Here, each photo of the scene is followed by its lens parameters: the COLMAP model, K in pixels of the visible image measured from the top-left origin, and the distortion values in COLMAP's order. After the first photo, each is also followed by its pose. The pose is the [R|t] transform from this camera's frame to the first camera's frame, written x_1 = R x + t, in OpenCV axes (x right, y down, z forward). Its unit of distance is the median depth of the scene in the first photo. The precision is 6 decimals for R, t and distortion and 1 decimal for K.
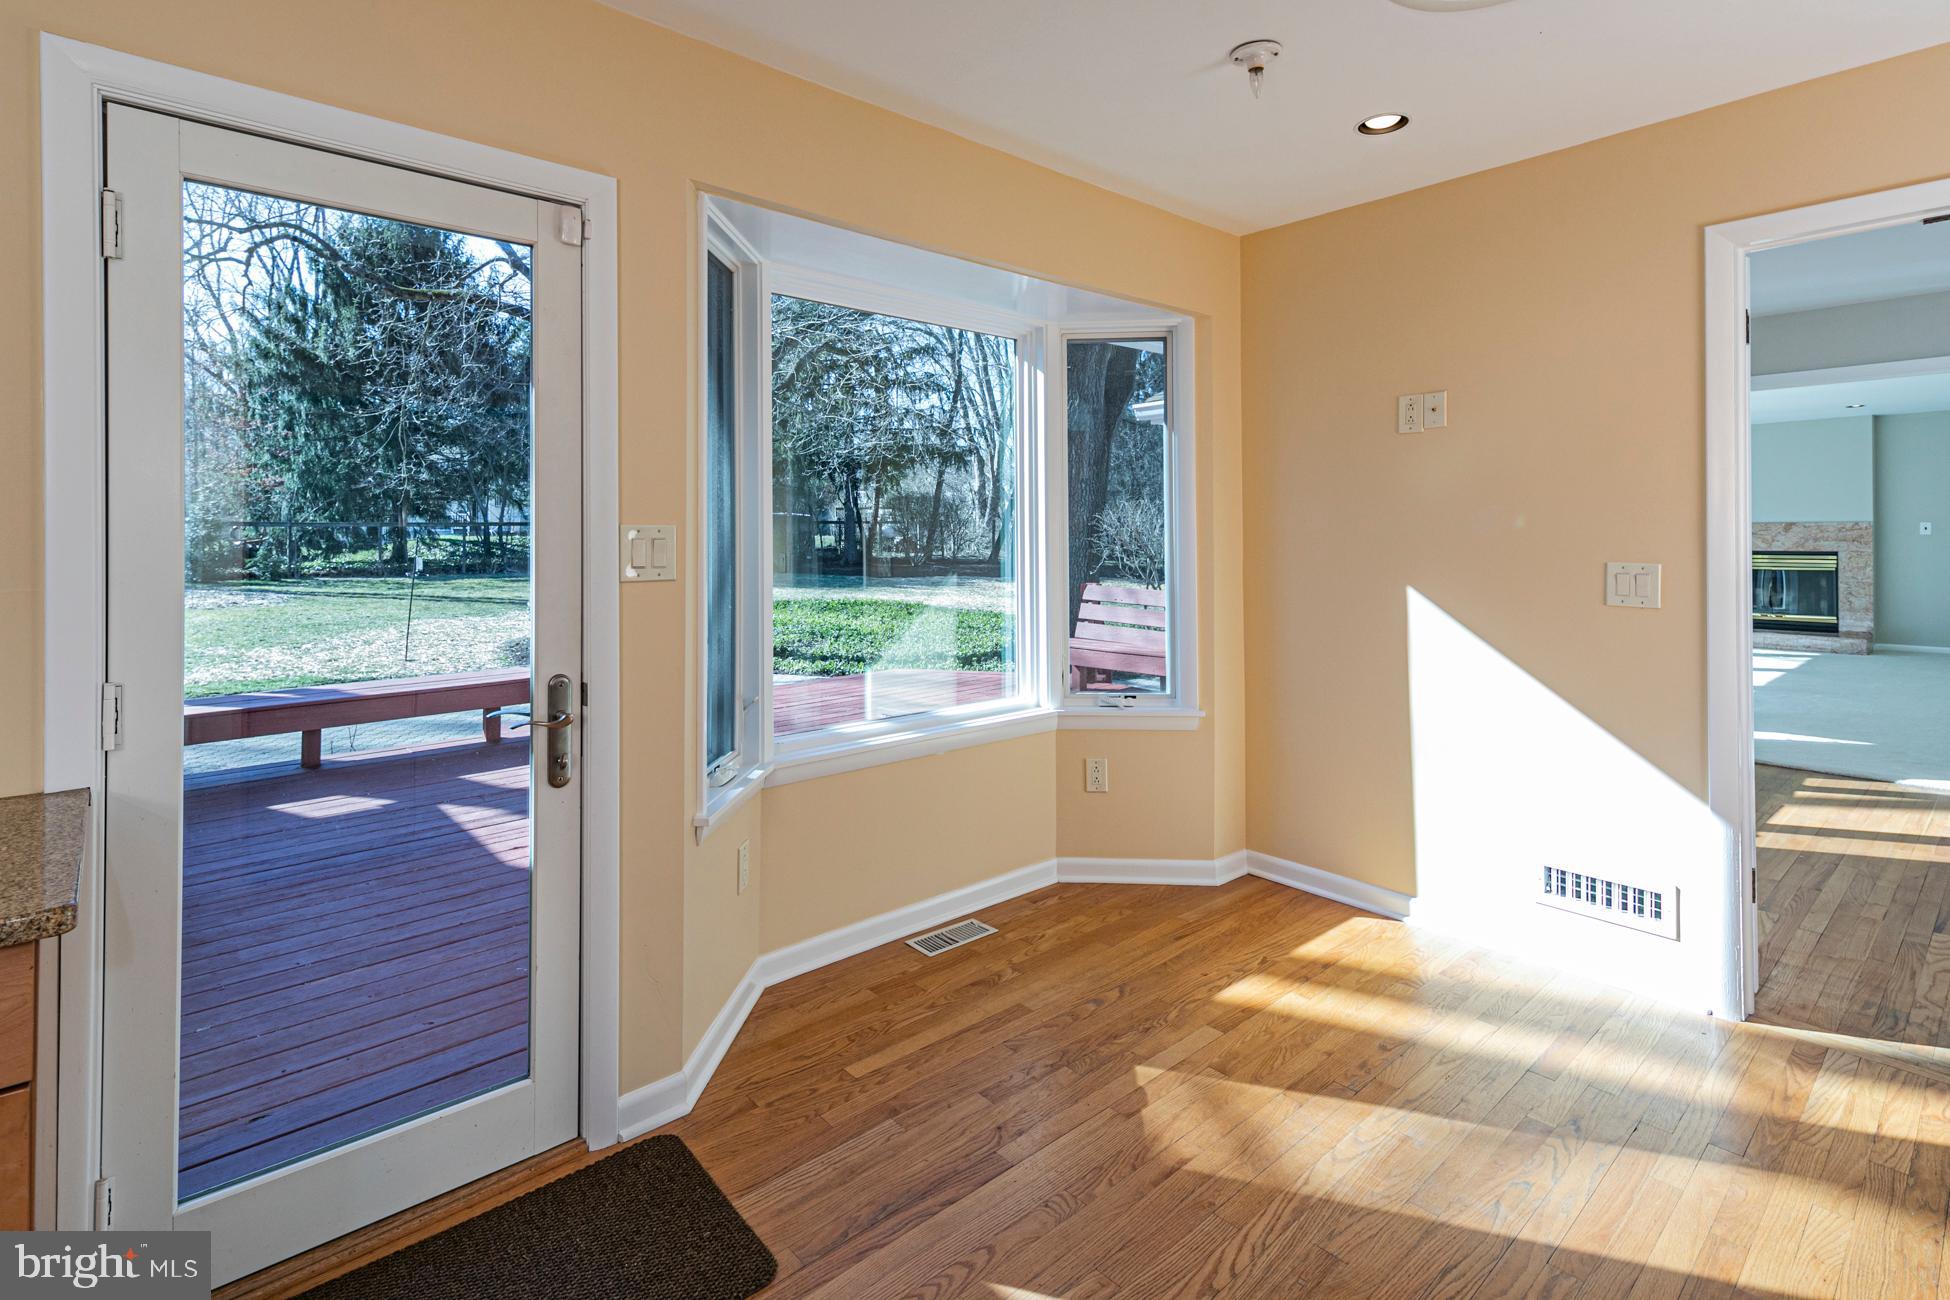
lens RADIAL K [[933.9, 0, 972.0], [0, 933.9, 533.2], [0, 0, 1]] dist [0.035647, -0.009782]
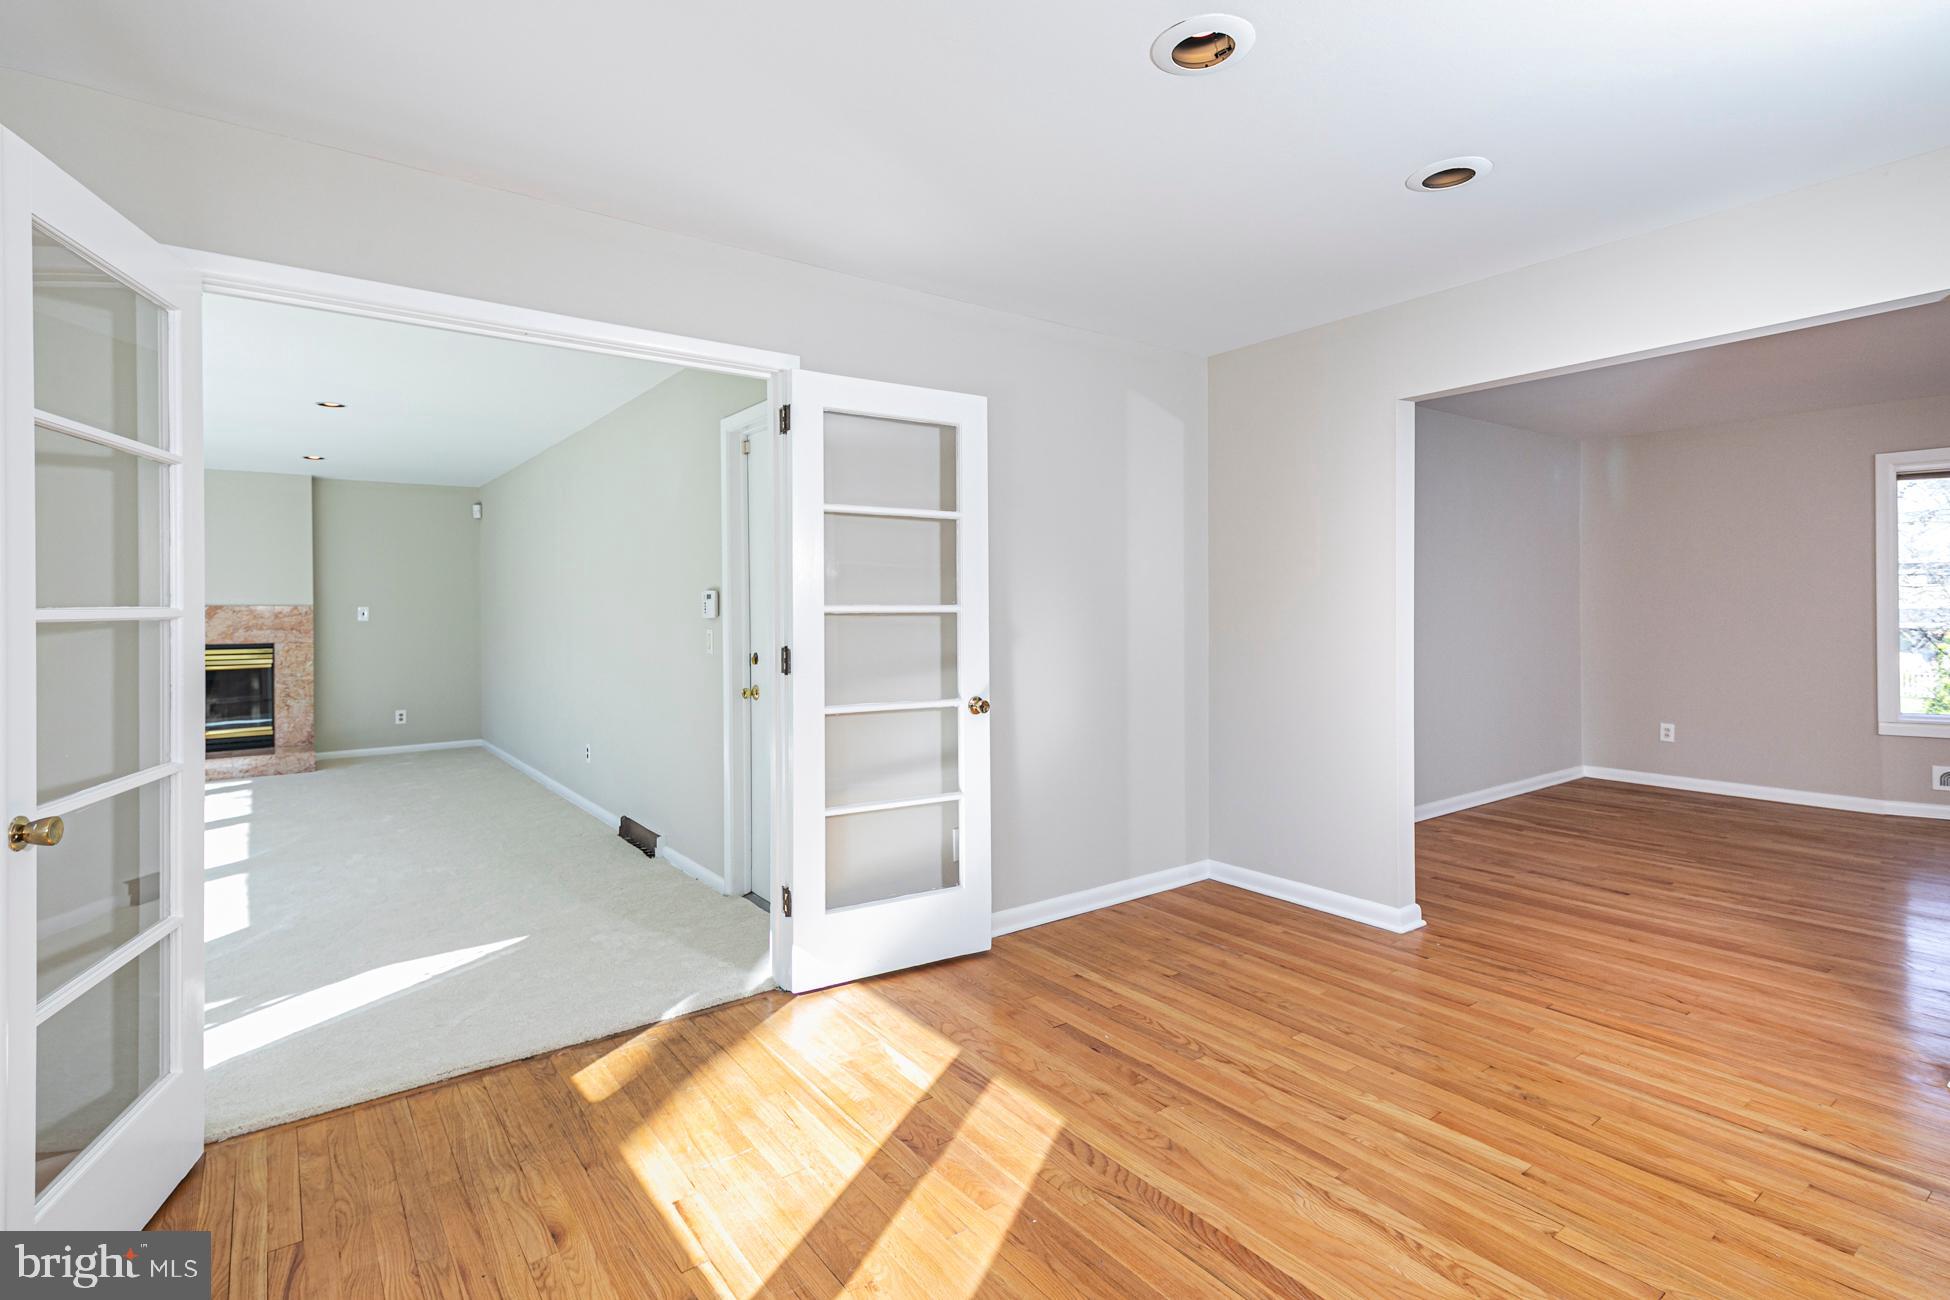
lens RADIAL K [[933.9, 0, 985.2], [0, 933.9, 605.6], [0, 0, 1]] dist [0.035647, -0.009782]
pose [[0.081884, 0.011801, 0.996572, 0.174147], [0.008166, 0.999888, -0.012512, 0.002902], [-0.996608, 0.009163, 0.081778, 0.353231]]
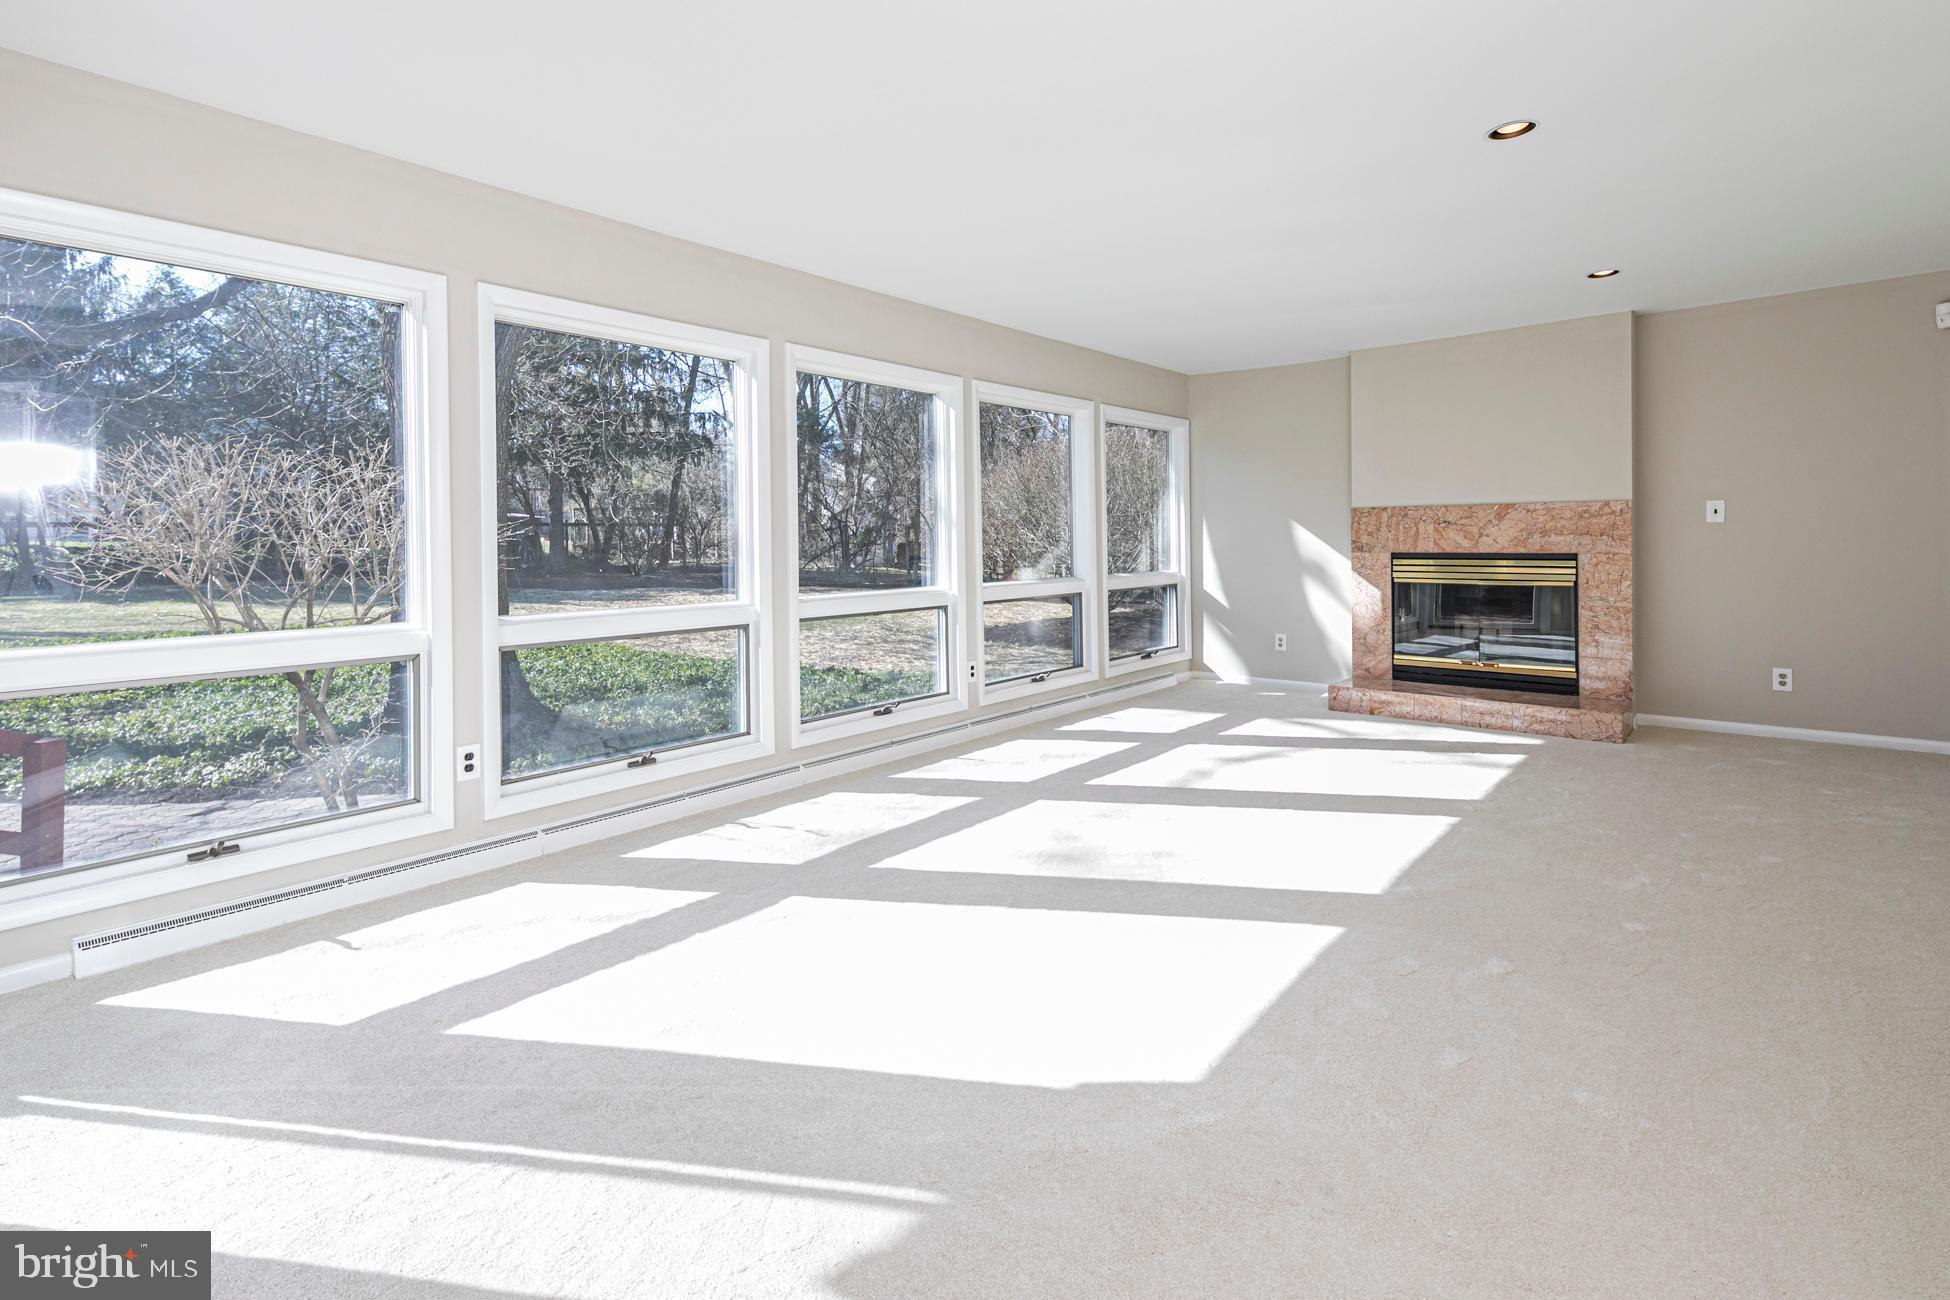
lens RADIAL K [[933.9, 0, 945.6], [0, 933.9, 543.8], [0, 0, 1]] dist [0.035647, -0.009782]
pose [[0.992167, -0.003657, 0.124862, 0.462746], [0.003031, 0.999982, 0.005200, 0.009561], [-0.124879, -0.004781, 0.992161, 0.487064]]
